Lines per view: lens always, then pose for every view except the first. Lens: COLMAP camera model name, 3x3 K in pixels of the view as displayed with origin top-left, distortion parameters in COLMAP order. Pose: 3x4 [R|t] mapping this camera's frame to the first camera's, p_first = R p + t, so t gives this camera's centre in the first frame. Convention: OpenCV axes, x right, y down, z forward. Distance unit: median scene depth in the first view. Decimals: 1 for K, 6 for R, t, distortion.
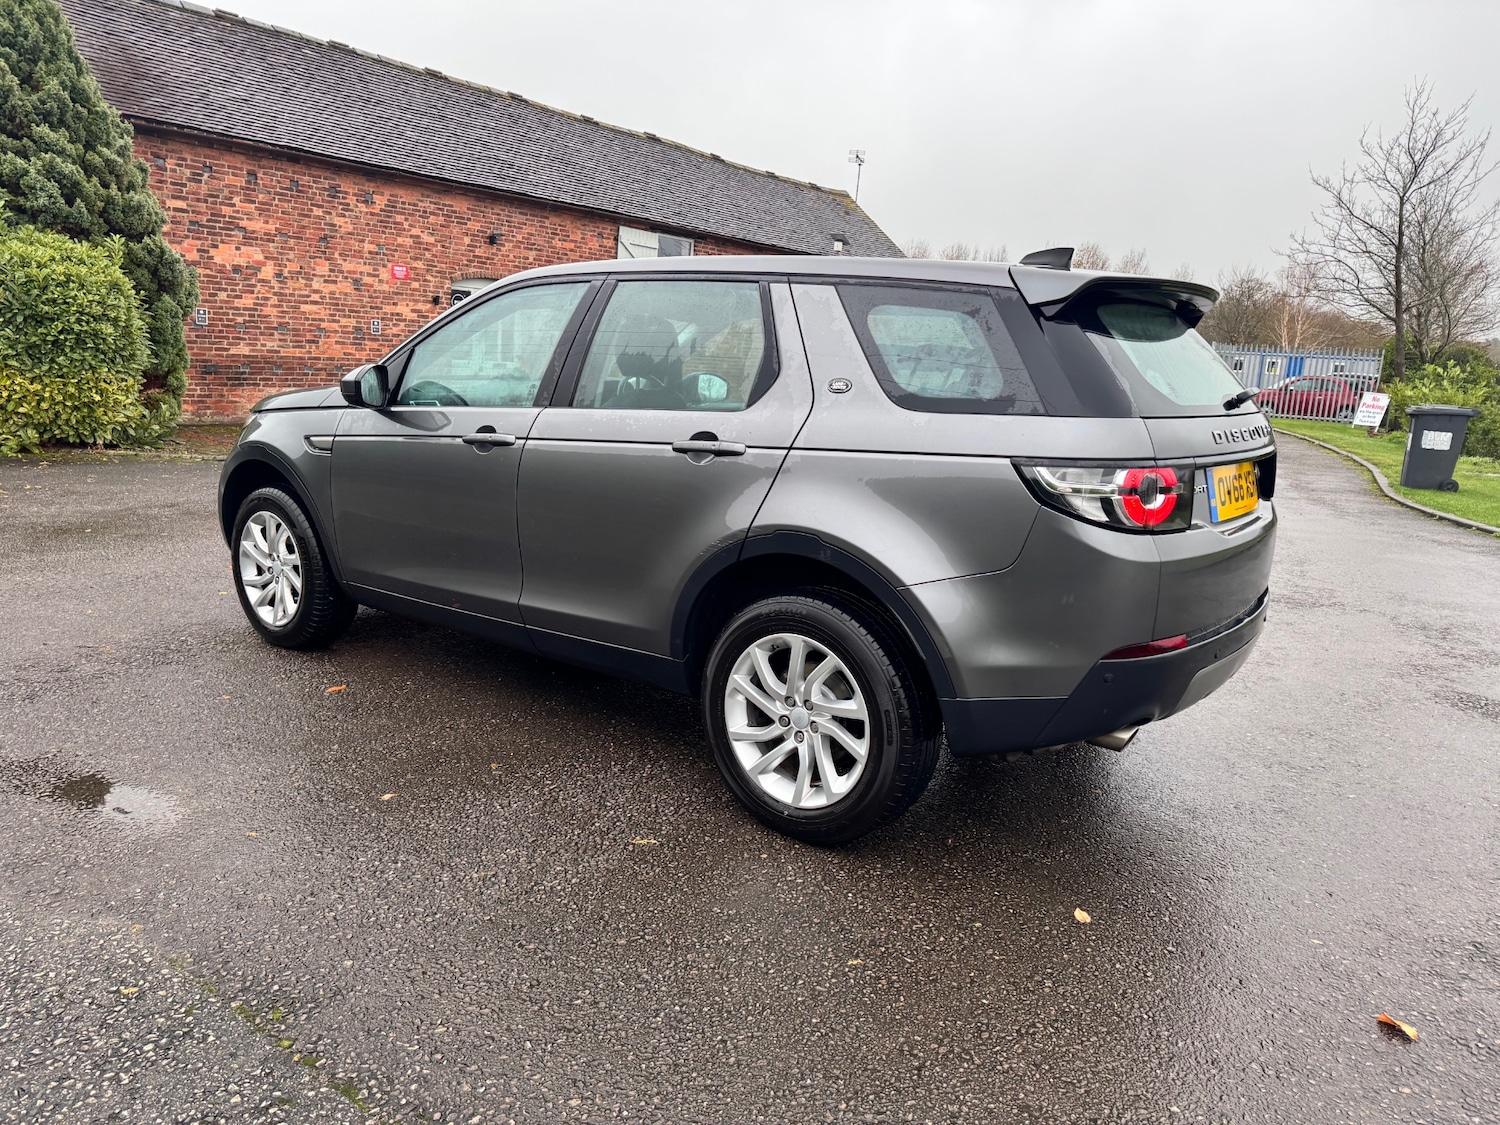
lens RADIAL K [[1032.5, 0, 745.3], [0, 1032.5, 566.0], [0, 0, 1]] dist [0.053565, -0.059878]
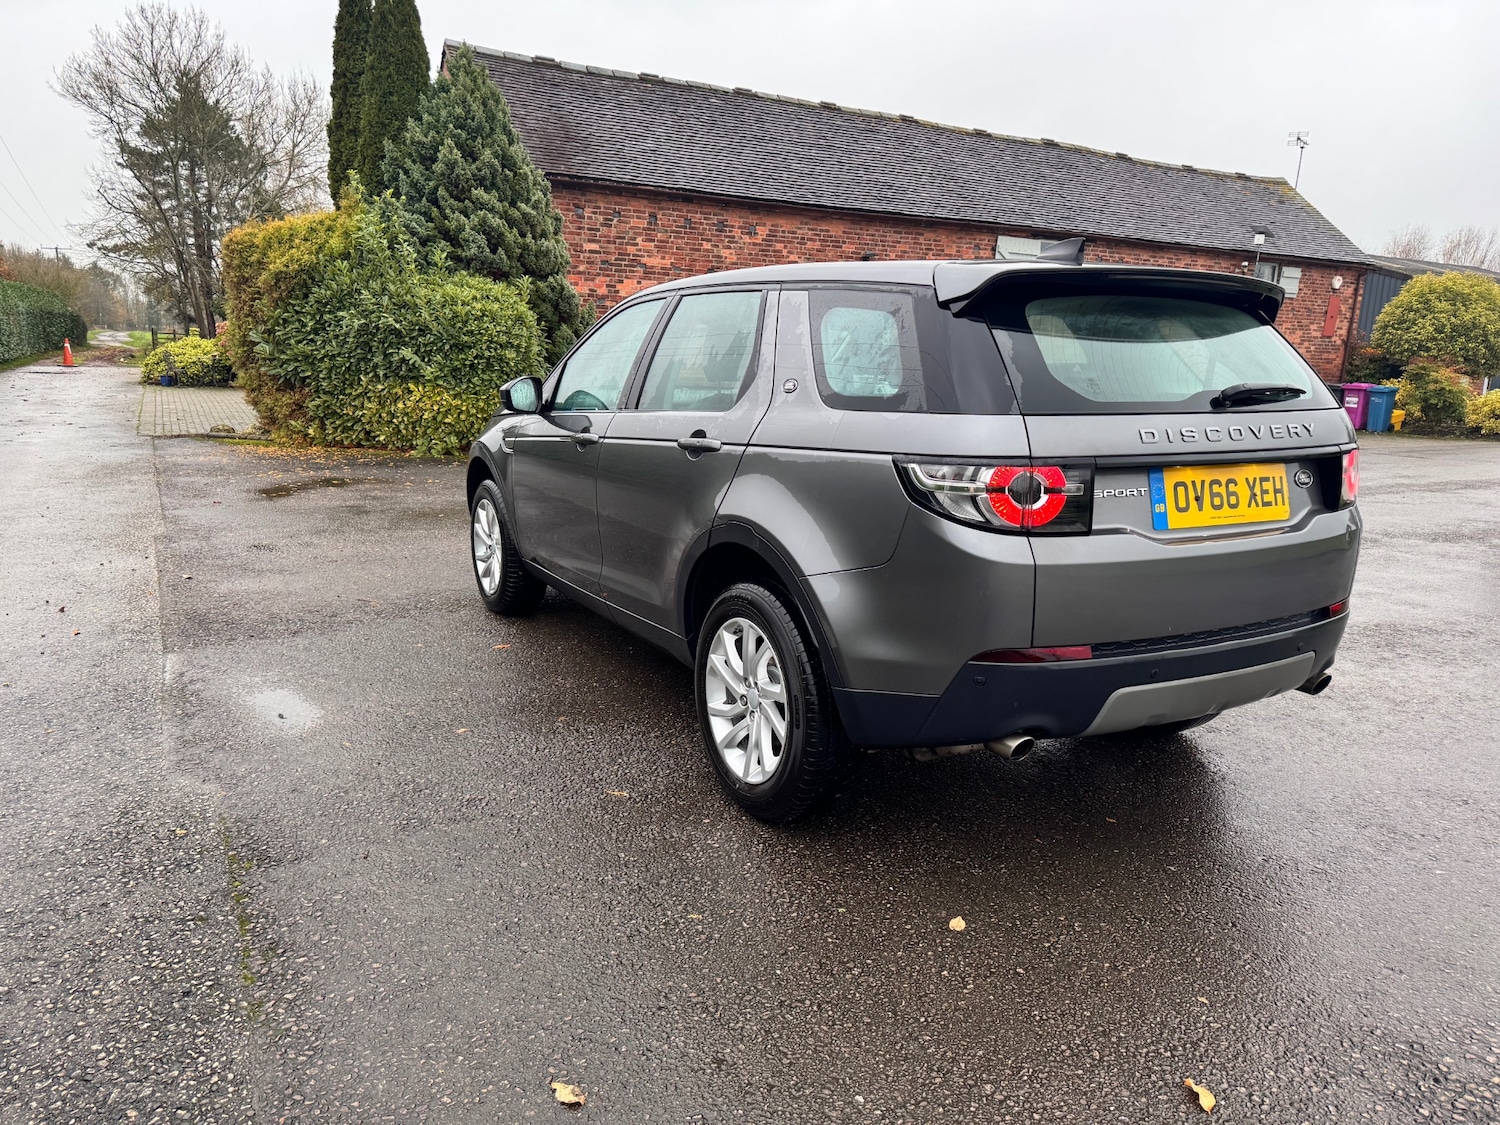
lens RADIAL K [[1024.7, 0, 747.9], [0, 1024.7, 574.1], [0, 0, 1]] dist [0.080965, -0.085415]
pose [[0.918399, 0.059663, -0.391131, 0.096157], [-0.061910, 0.998058, 0.006875, 0.002575], [0.390782, 0.017901, 0.920309, 0.004195]]
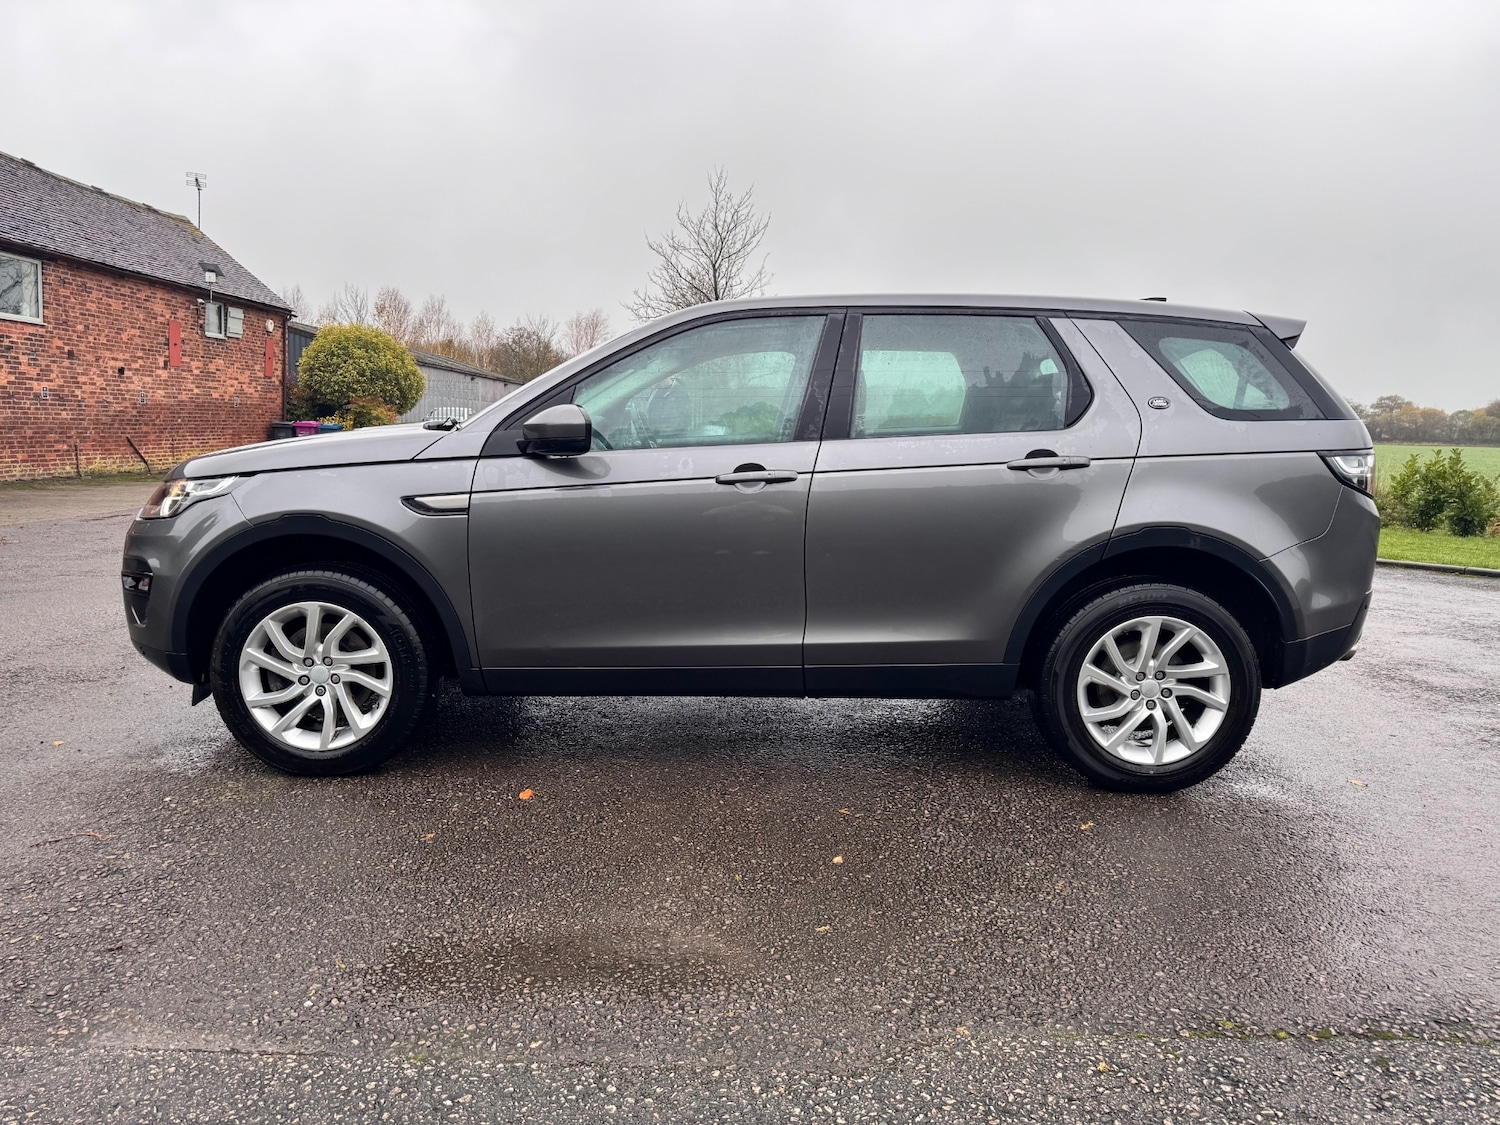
lens RADIAL K [[1029.2, 0, 745.5], [0, 1029.2, 561.8], [0, 0, 1]] dist [0.060563, -0.071596]
pose [[0.796202, -0.115066, 0.593989, -0.200149], [0.141028, 0.990002, 0.002742, -0.013676], [-0.588366, 0.081586, 0.804469, 0.072001]]
